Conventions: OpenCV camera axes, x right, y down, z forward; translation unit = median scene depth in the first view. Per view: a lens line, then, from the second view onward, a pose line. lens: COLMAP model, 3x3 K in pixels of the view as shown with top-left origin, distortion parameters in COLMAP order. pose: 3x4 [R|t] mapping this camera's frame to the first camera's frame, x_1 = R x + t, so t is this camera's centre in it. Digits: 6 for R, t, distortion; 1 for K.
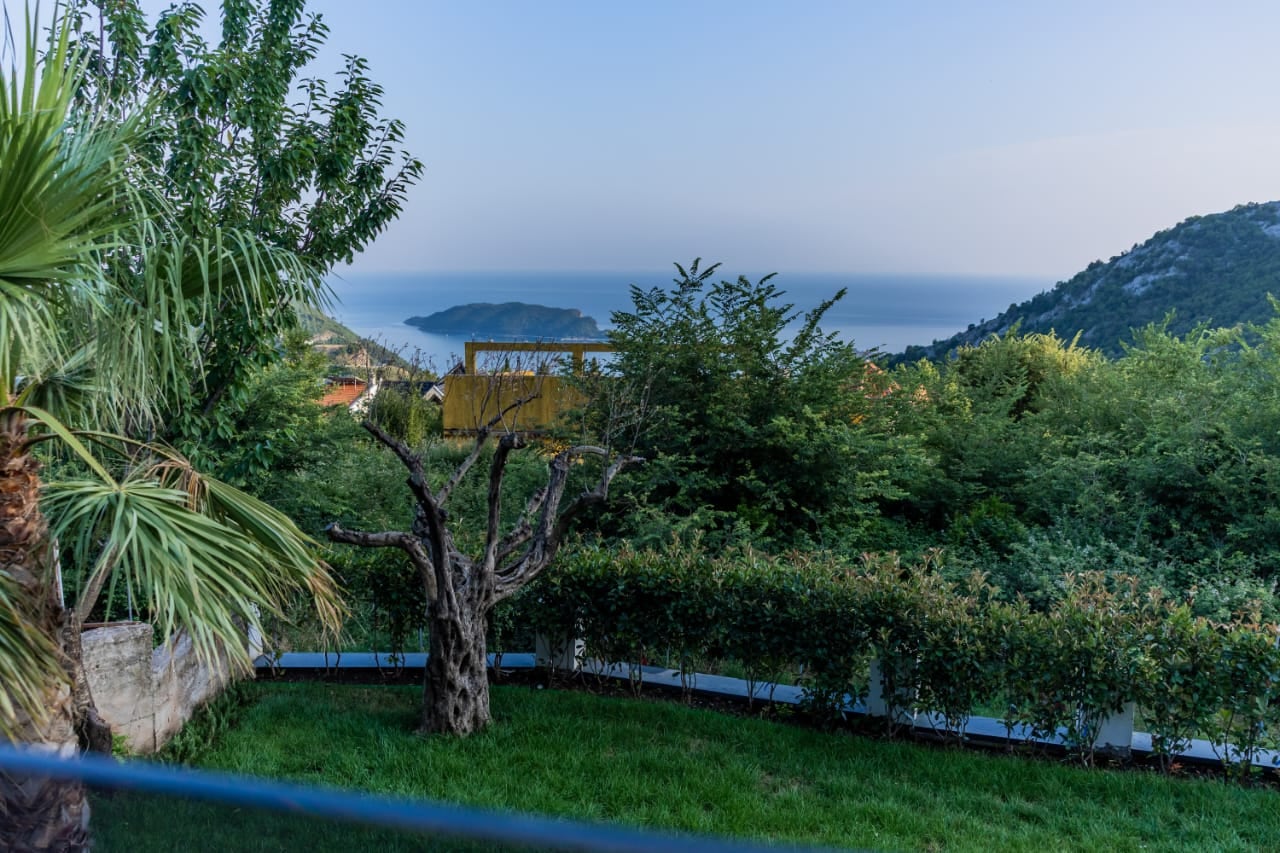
lens RADIAL K [[1044.1, 0, 632.7], [0, 1044.1, 445.9], [0, 0, 1]] dist [-0.068605, 0.040021]
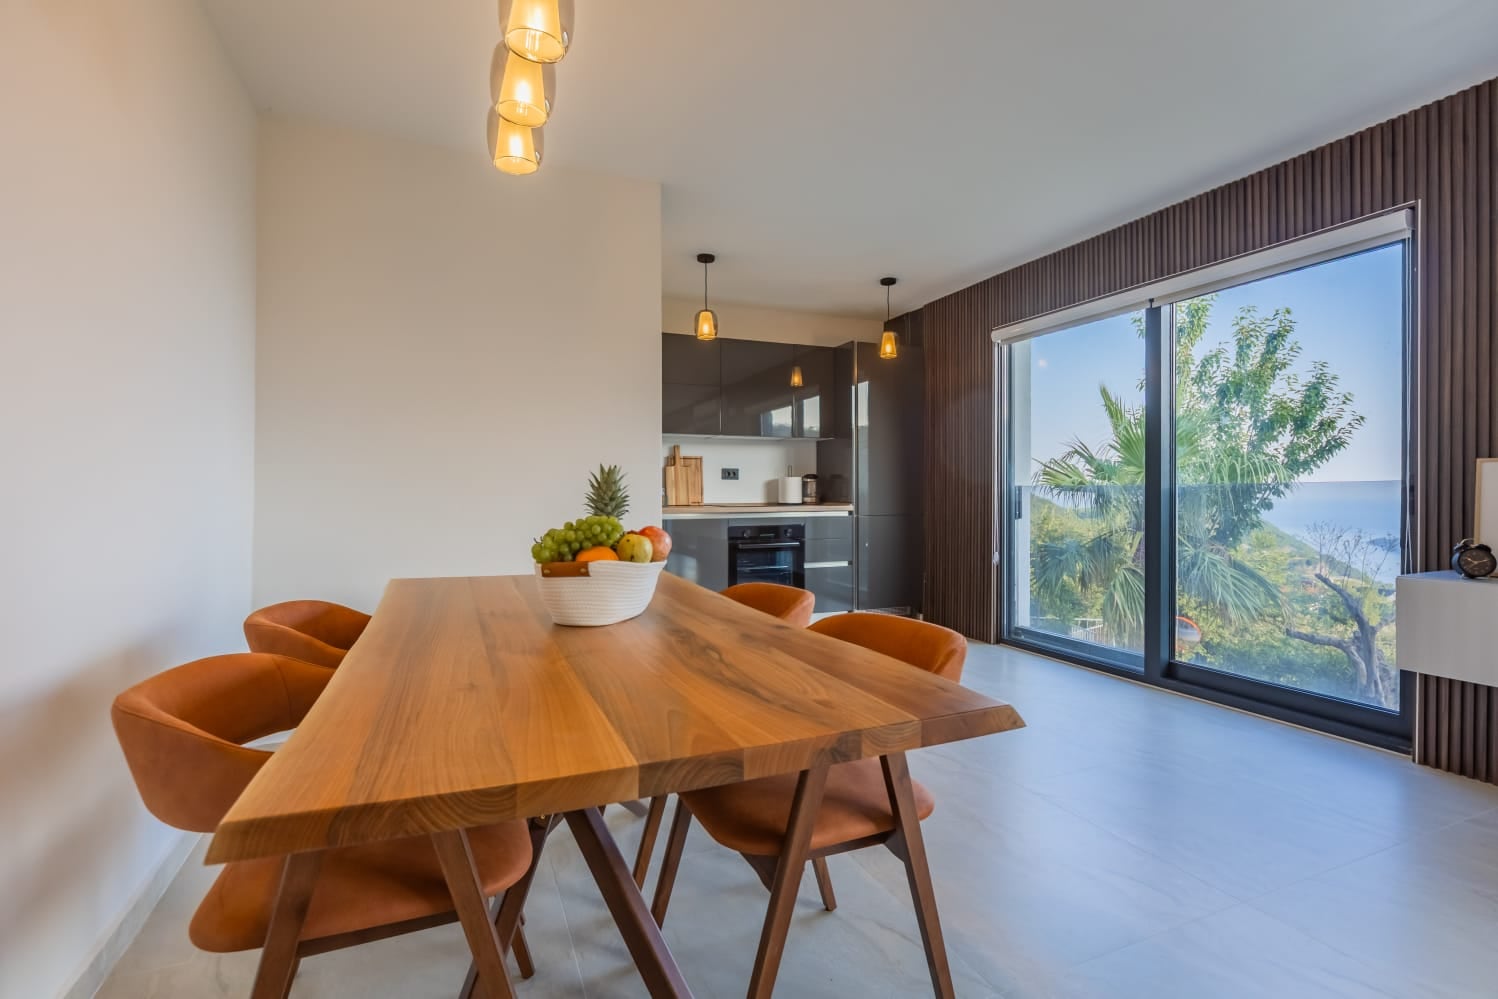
lens RADIAL K [[712.3, 0, 749.8], [0, 712.3, 496.5], [0, 0, 1]] dist [-0.010489, 0.002242]
pose [[0.594689, 0.001748, -0.803954, 0.117742], [-0.136444, 0.985710, -0.098786, 0.099939], [0.792293, 0.168442, 0.586430, -0.418173]]
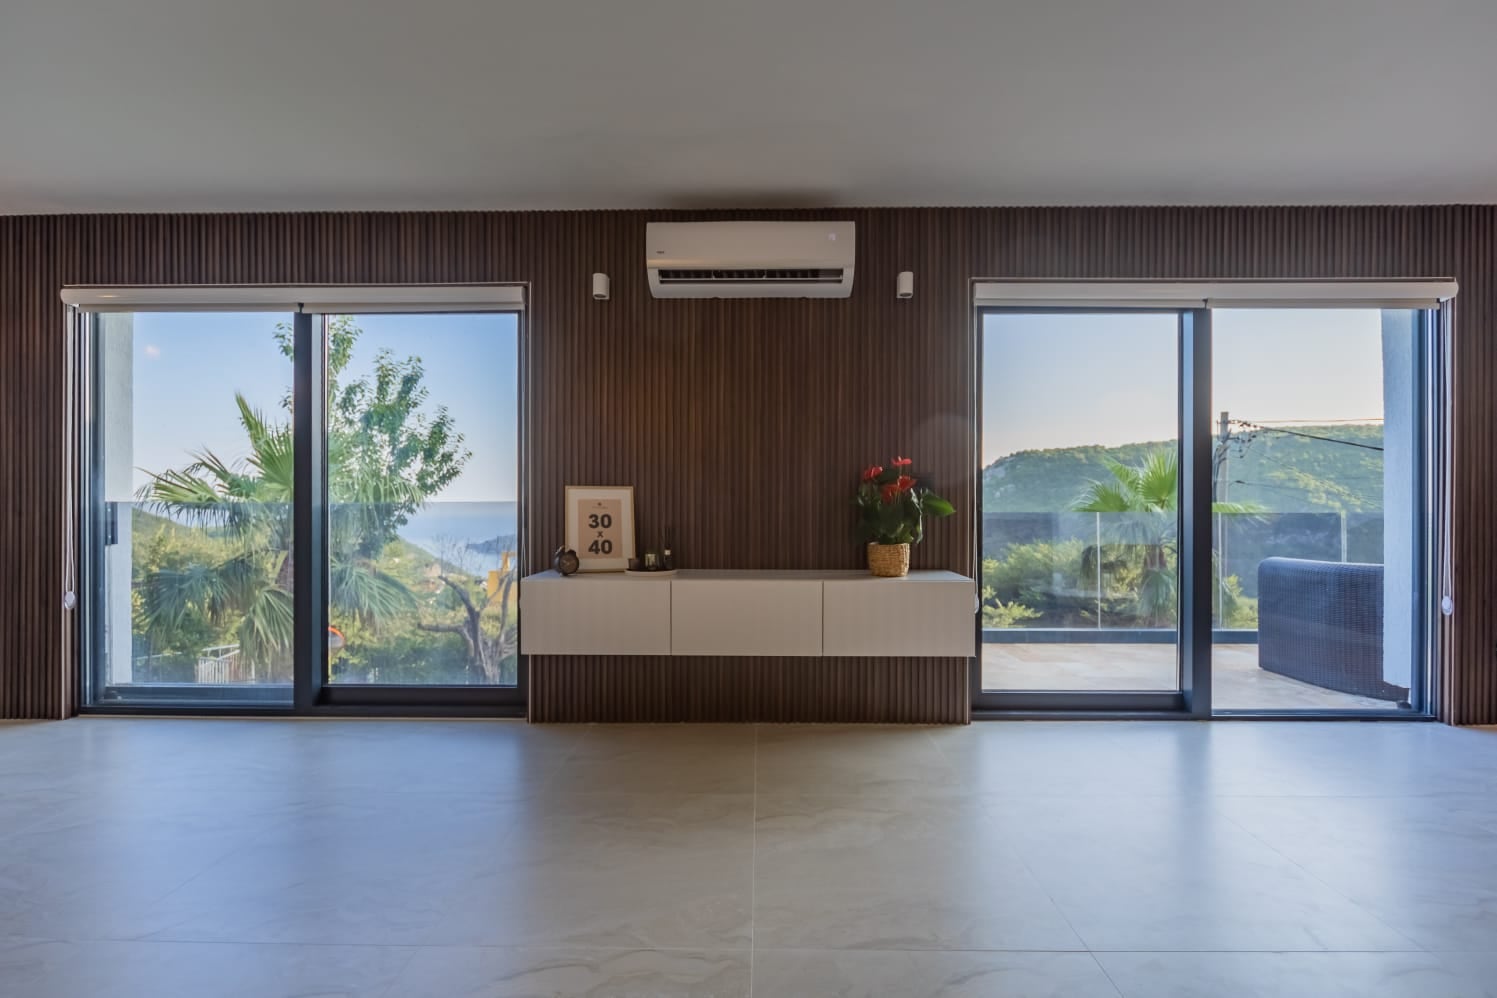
lens RADIAL K [[621.9, 0, 759.7], [0, 621.9, 510.6], [0, 0, 1]] dist [-0.001675, -0.000629]
pose [[0.974634, -0.002016, 0.223794, 0.090857], [0.040356, 0.985151, -0.166879, 0.090959], [-0.220135, 0.171677, 0.960244, -0.368402]]
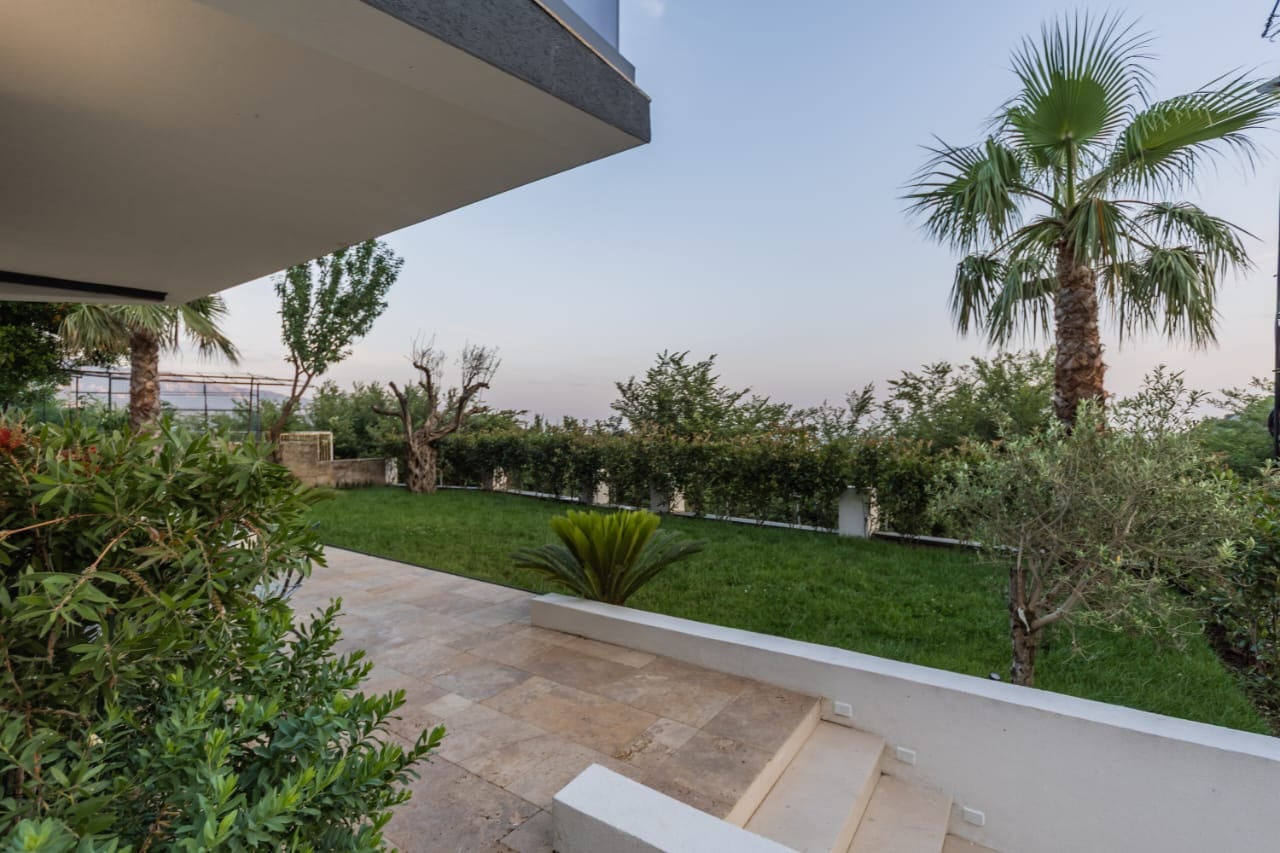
lens RADIAL K [[588.2, 0, 645.7], [0, 588.2, 432.8], [0, 0, 1]] dist [-0.005176, -0.001161]
pose [[0.931598, -0.006012, -0.363440, 0.900120], [-0.054882, 0.986074, -0.156990, 0.338481], [0.359323, 0.166198, 0.918295, -0.129520]]
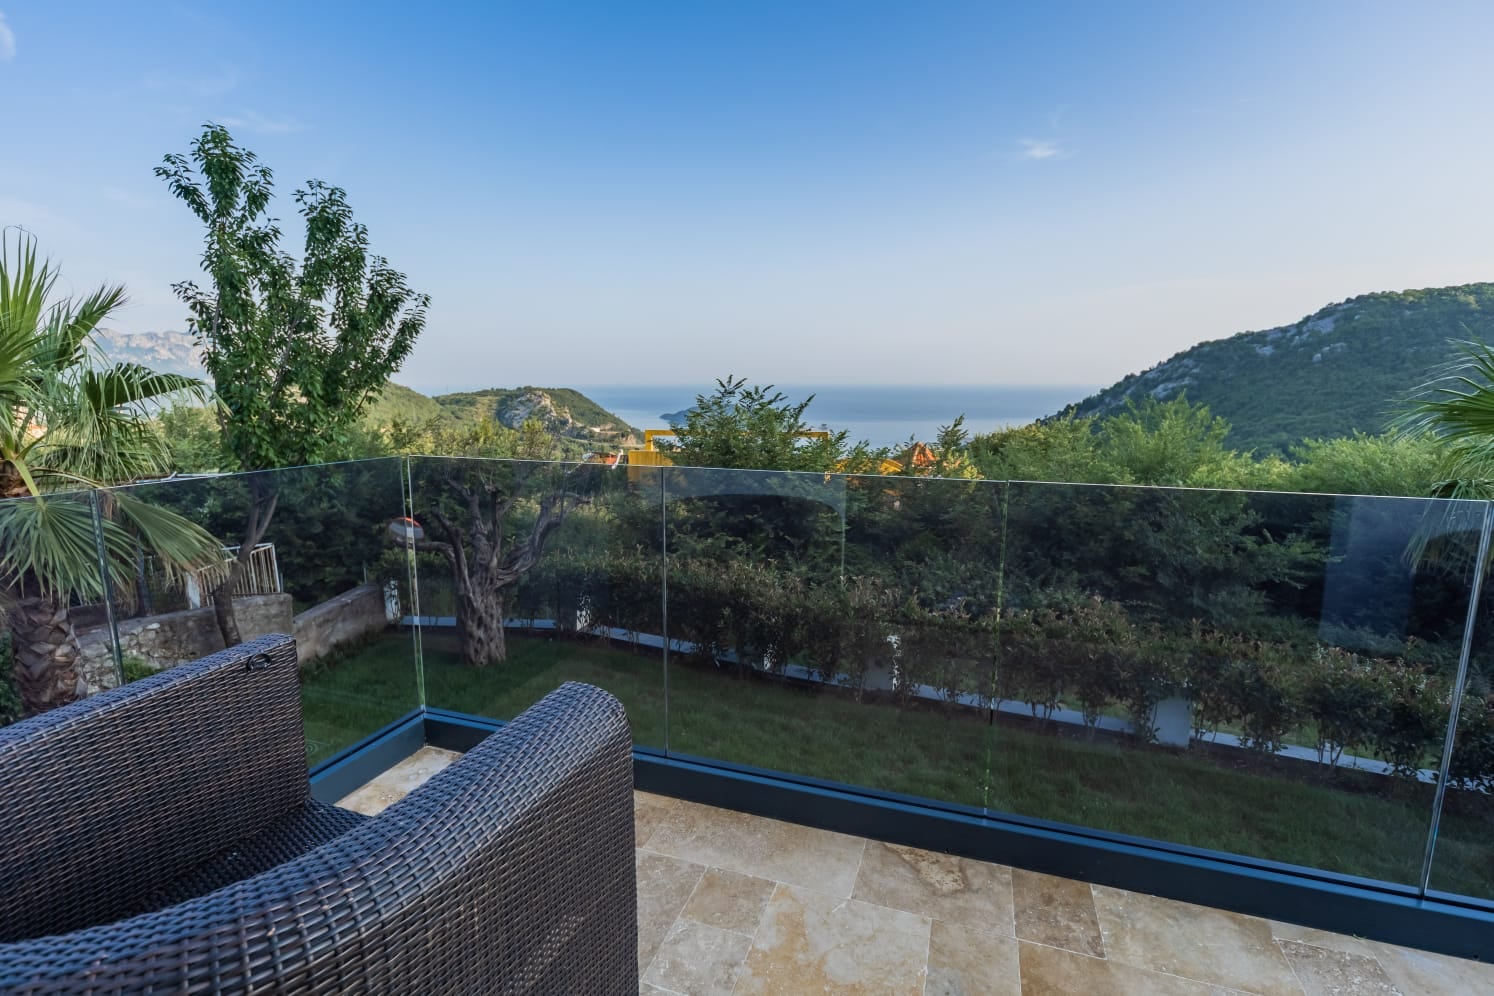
lens RADIAL K [[686.5, 0, 750.5], [0, 686.5, 505.4], [0, 0, 1]] dist [-0.005176, -0.001161]
pose [[0.995895, 0.012343, -0.089670, 0.372747], [-0.011480, 0.999883, 0.010126, 0.007152], [0.089785, -0.009055, 0.995920, -0.048244]]
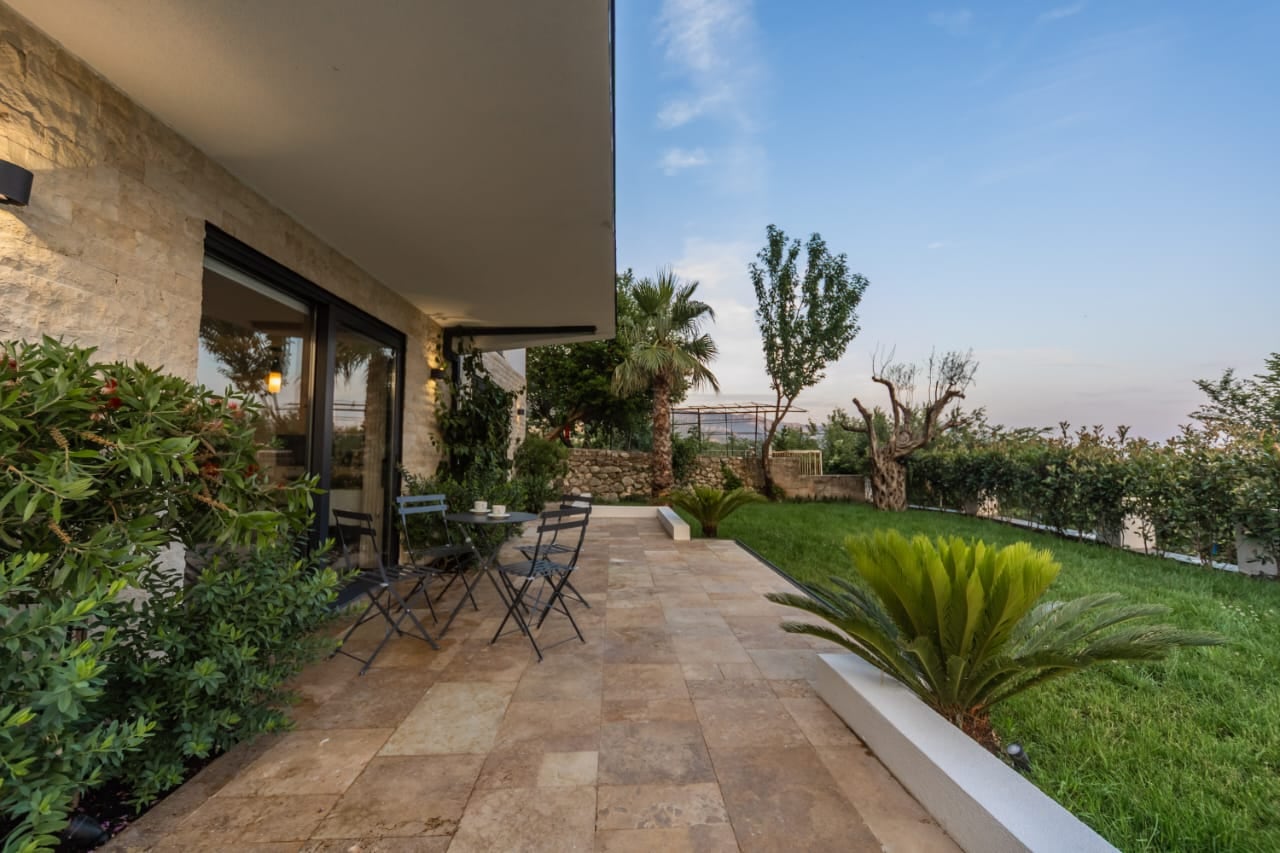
lens RADIAL K [[520.4, 0, 641.8], [0, 520.4, 427.4], [0, 0, 1]] dist [-0.002792, -0.000199]
pose [[0.278409, -0.061251, -0.958508, 0.892099], [-0.166397, 0.979798, -0.110944, 0.327762], [0.945939, 0.190381, 0.262592, 0.113192]]
